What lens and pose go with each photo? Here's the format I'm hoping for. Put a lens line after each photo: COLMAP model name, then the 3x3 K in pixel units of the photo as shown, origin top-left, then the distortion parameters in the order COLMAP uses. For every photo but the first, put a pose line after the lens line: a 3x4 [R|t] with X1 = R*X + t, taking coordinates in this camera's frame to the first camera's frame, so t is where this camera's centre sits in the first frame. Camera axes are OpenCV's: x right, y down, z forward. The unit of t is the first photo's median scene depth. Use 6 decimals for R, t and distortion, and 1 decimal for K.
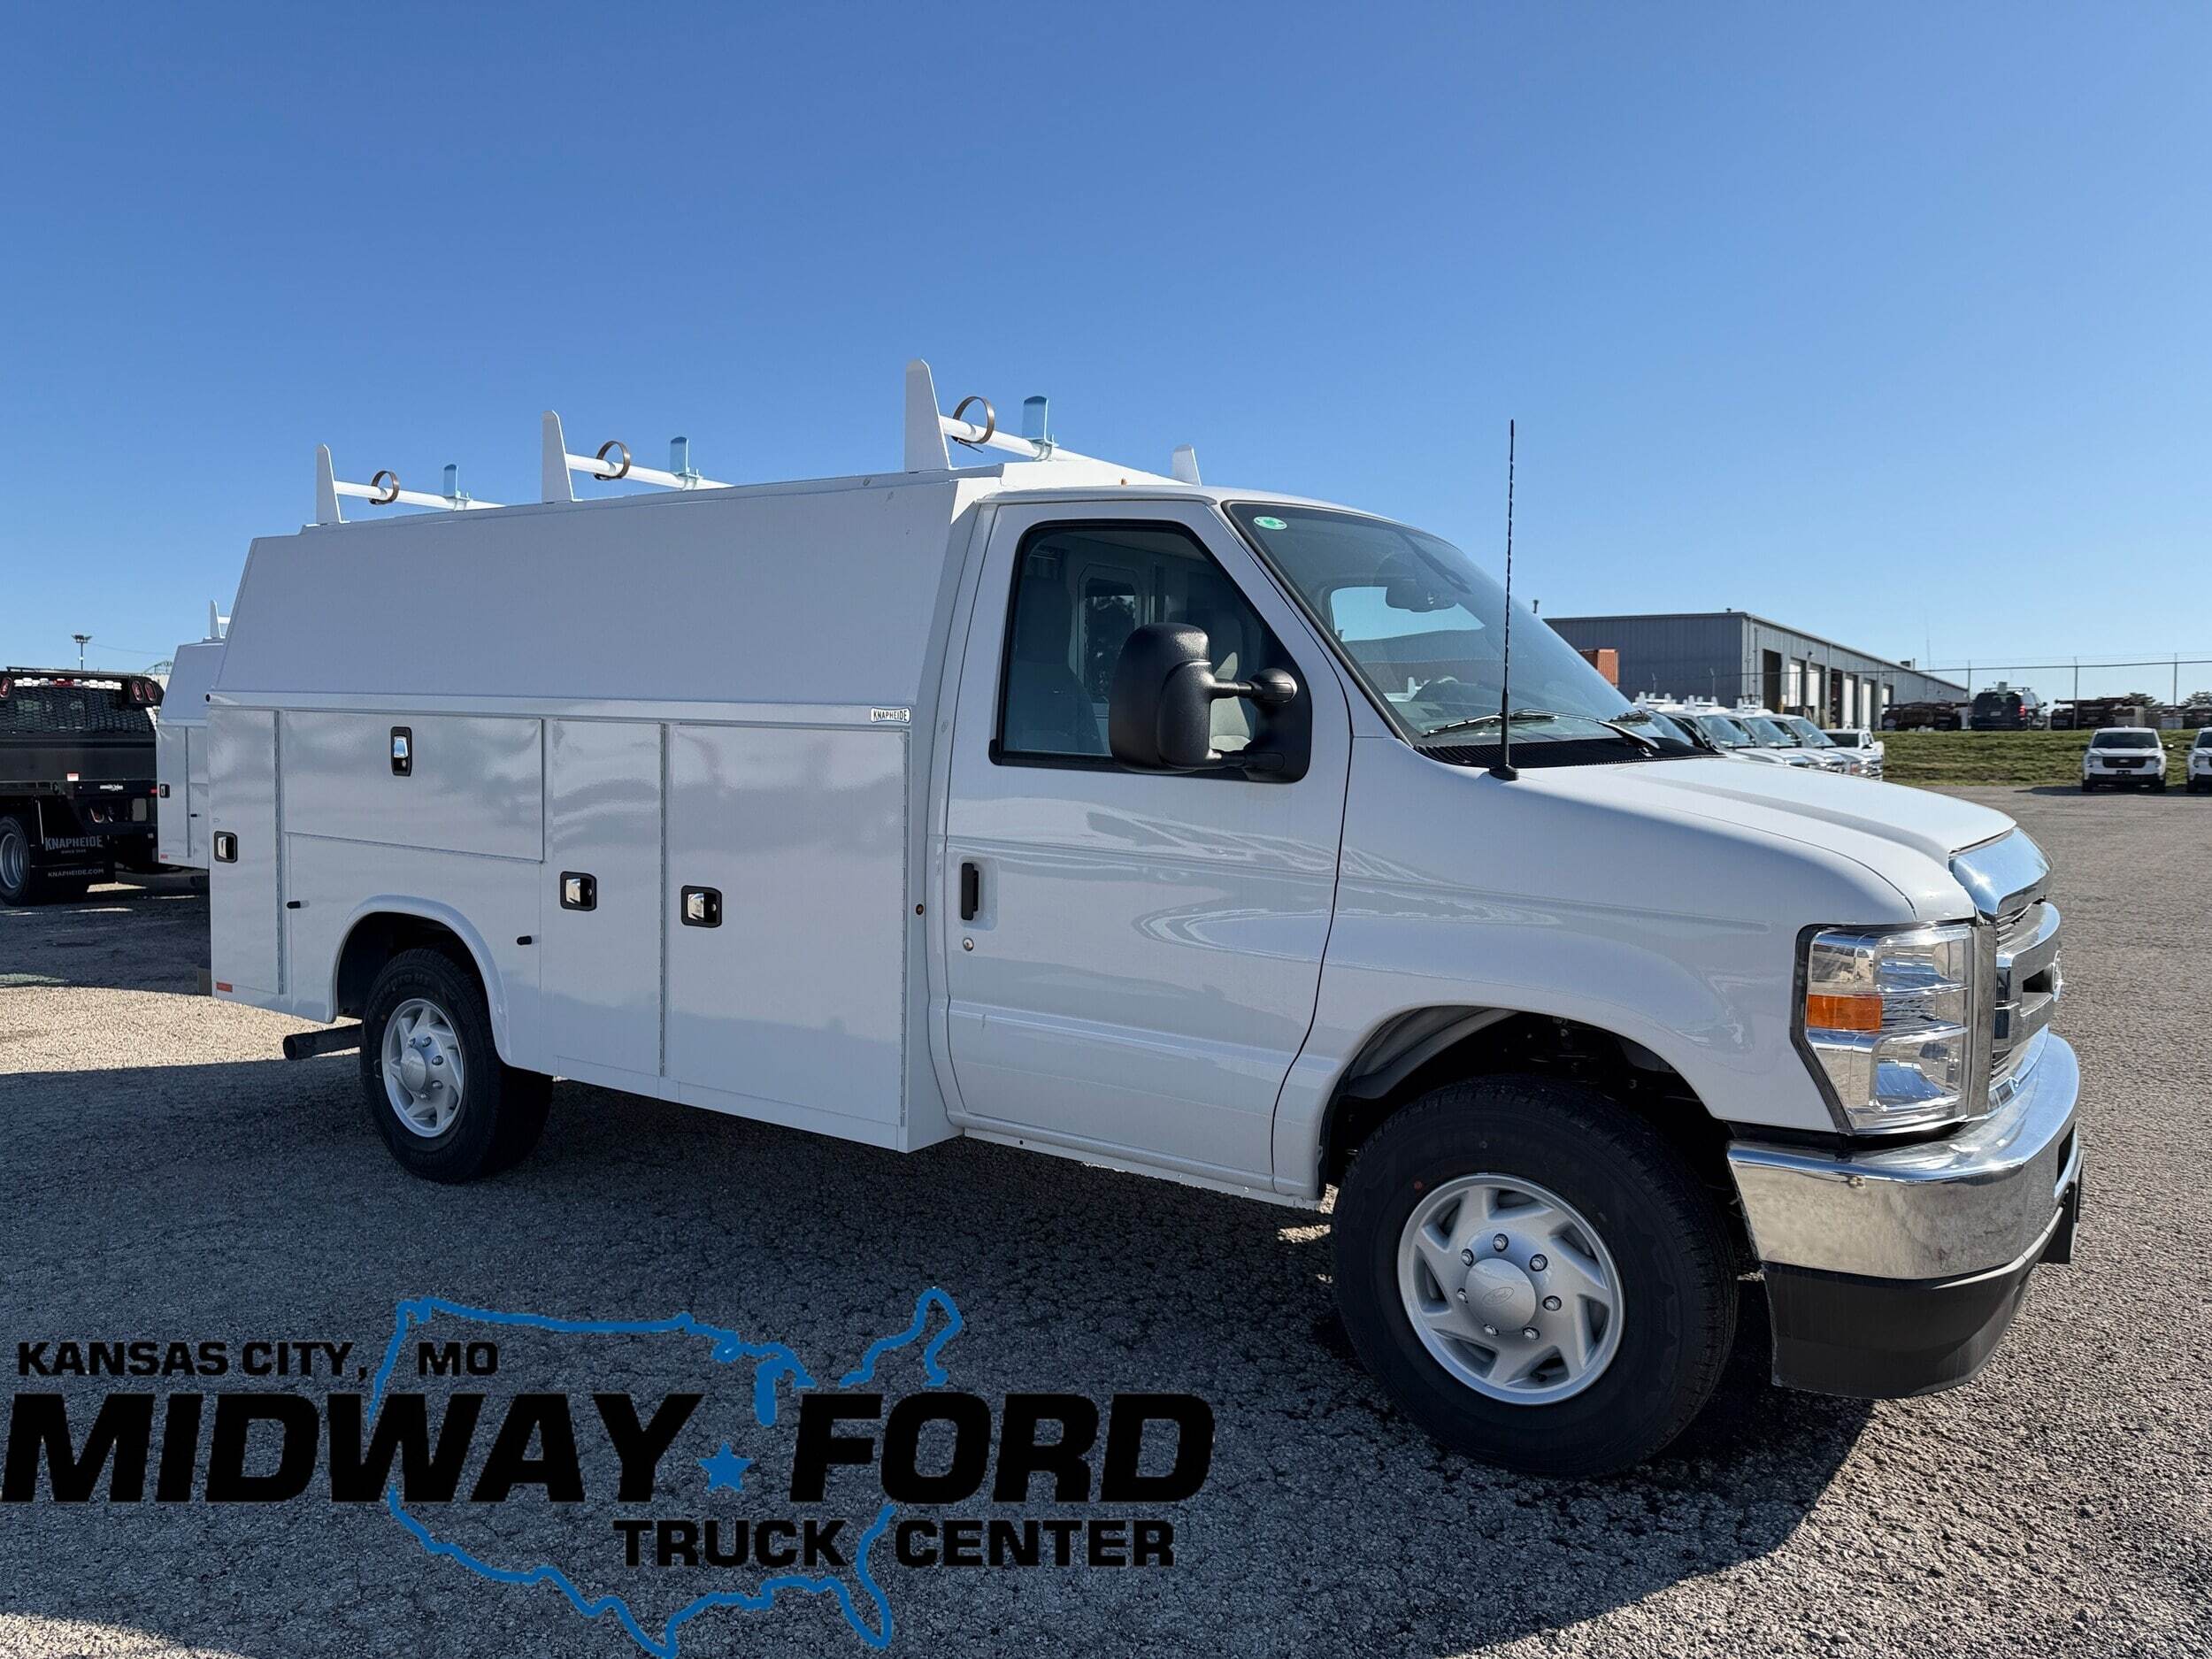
lens RADIAL K [[1534.4, 0, 1090.1], [0, 1534.4, 832.0], [0, 0, 1]] dist [0.045559, -0.062372]
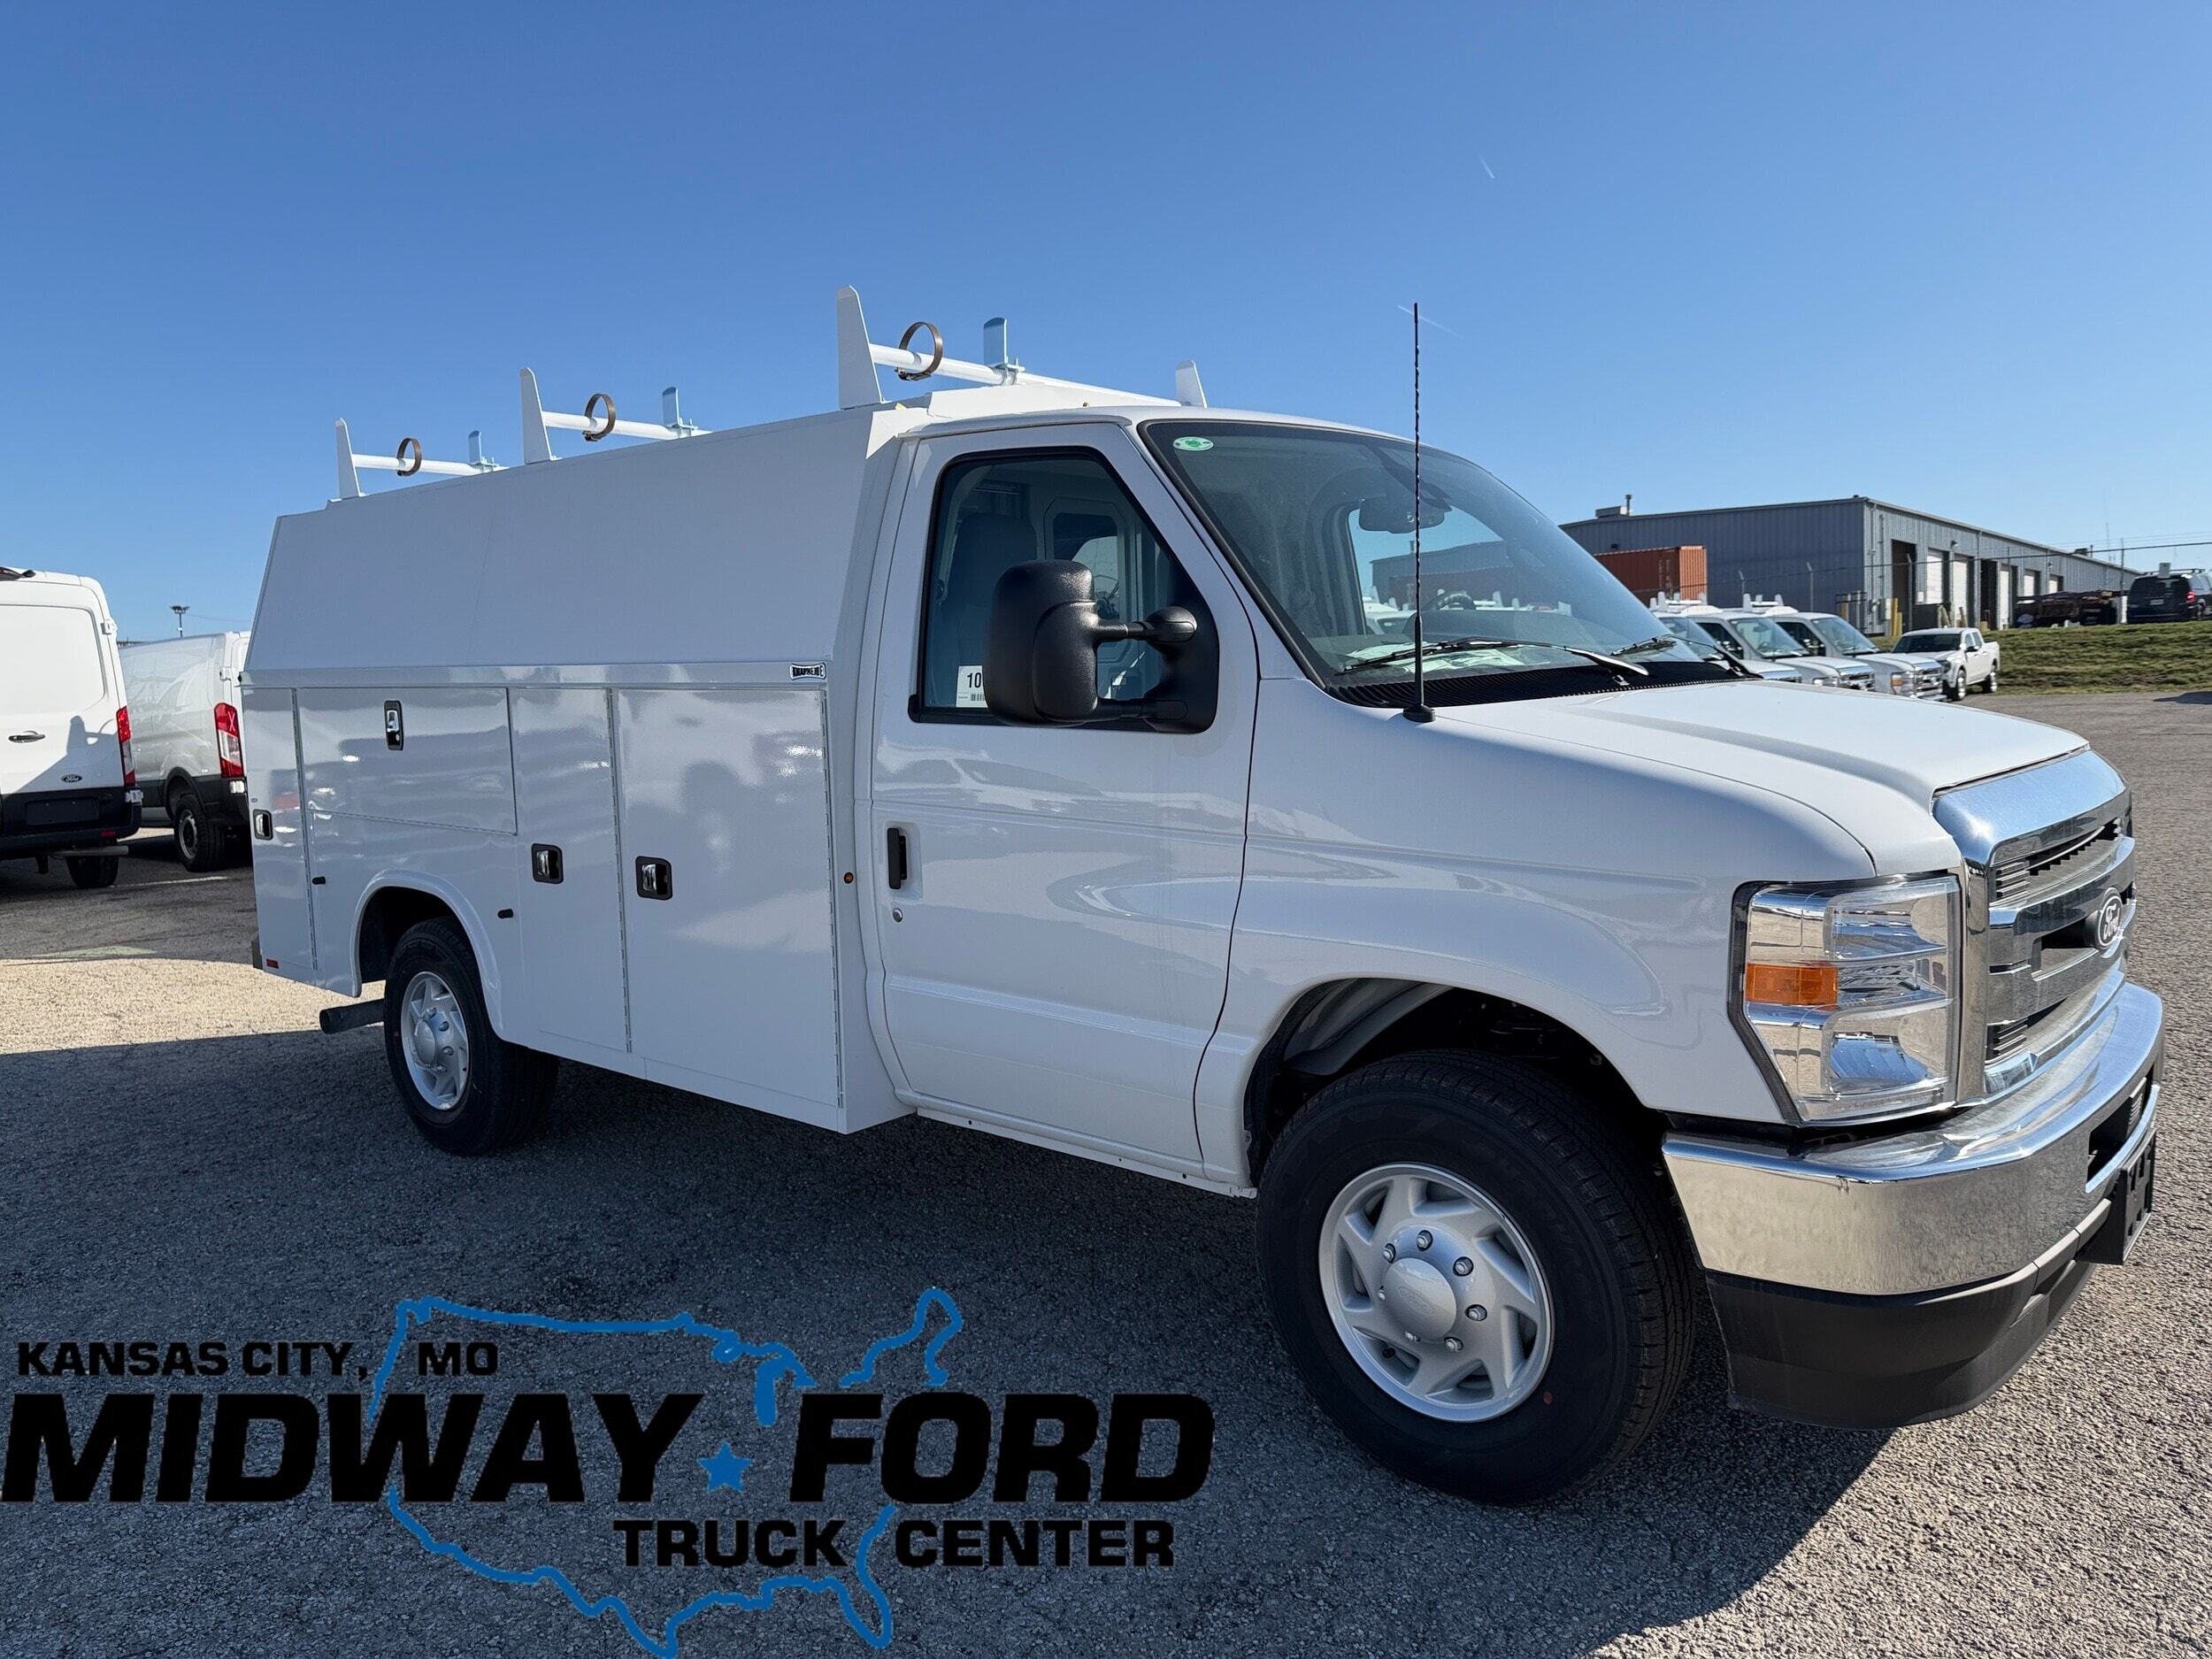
lens RADIAL K [[1534.4, 0, 1109.1], [0, 1534.4, 829.0], [0, 0, 1]] dist [0.045559, -0.062372]
pose [[0.992446, -0.030681, -0.118784, 0.169744], [0.035809, 0.998506, 0.041277, -0.013556], [0.117340, -0.045218, 0.992062, 0.089263]]
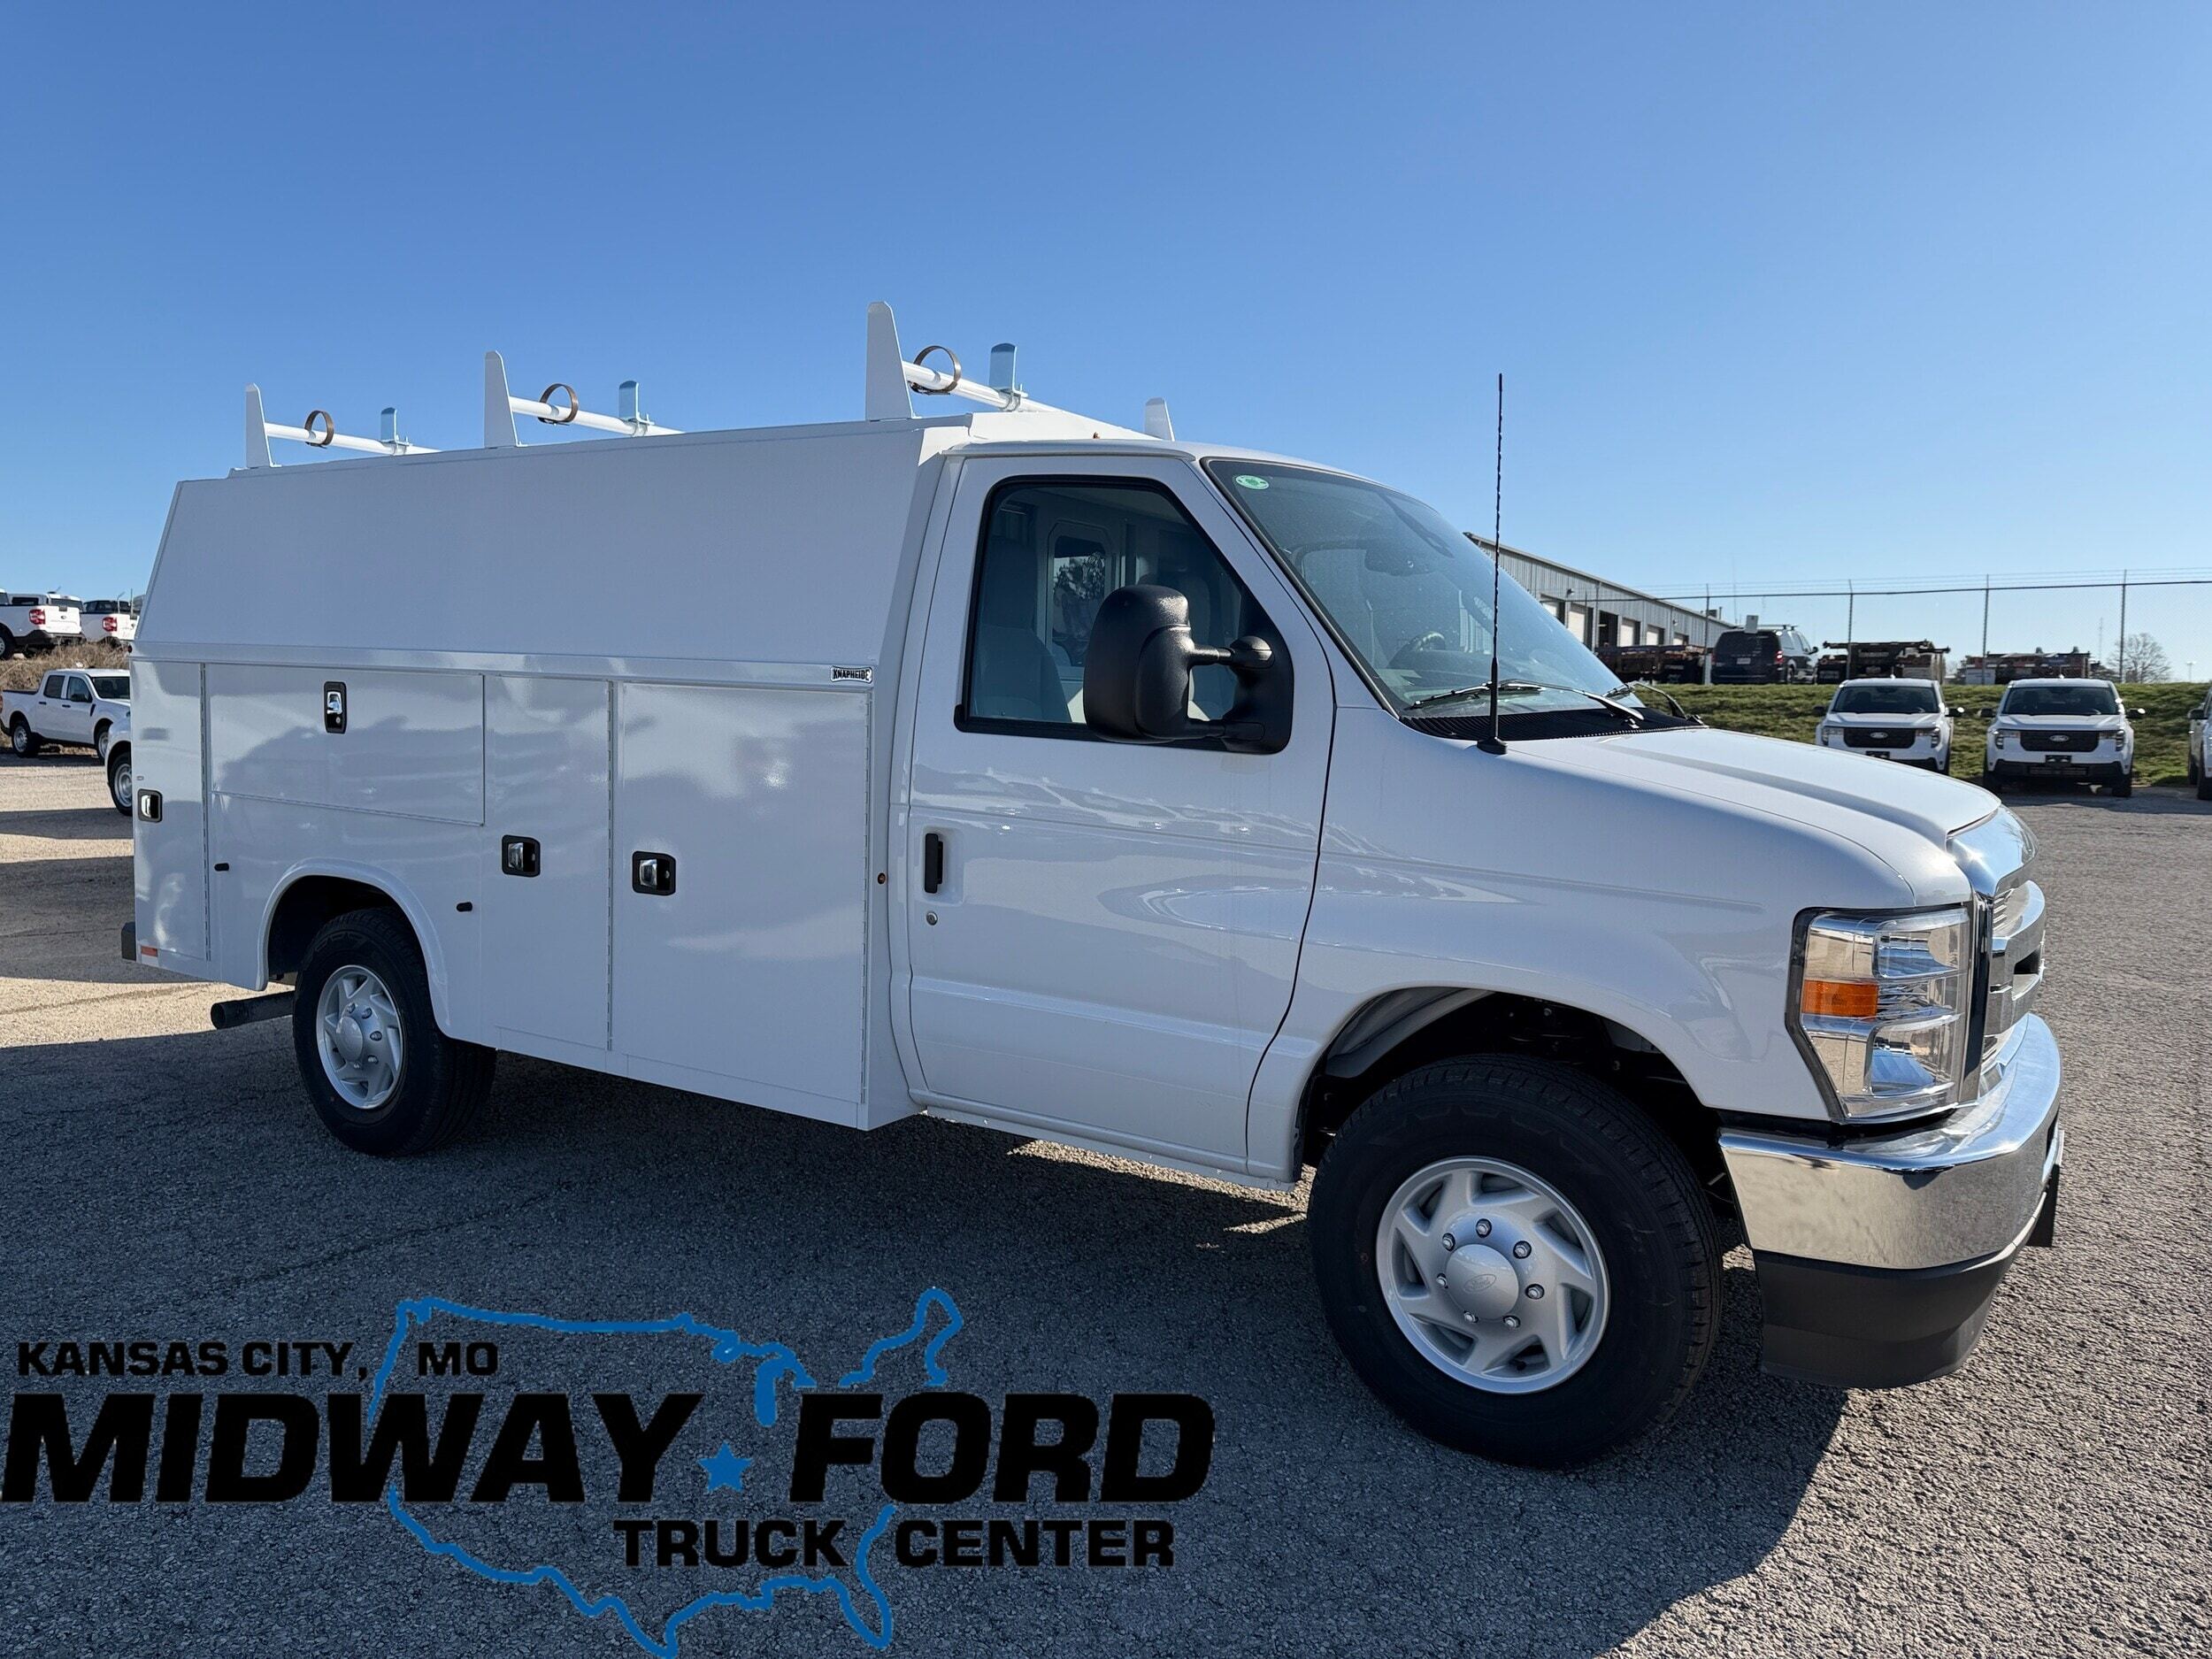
lens RADIAL K [[1534.4, 0, 1091.3], [0, 1534.4, 837.1], [0, 0, 1]] dist [0.045559, -0.062372]
pose [[0.999439, 0.007605, 0.032632, -0.012017], [-0.008623, 0.999477, 0.031171, -0.008011], [-0.032378, -0.031435, 0.998981, 0.036973]]
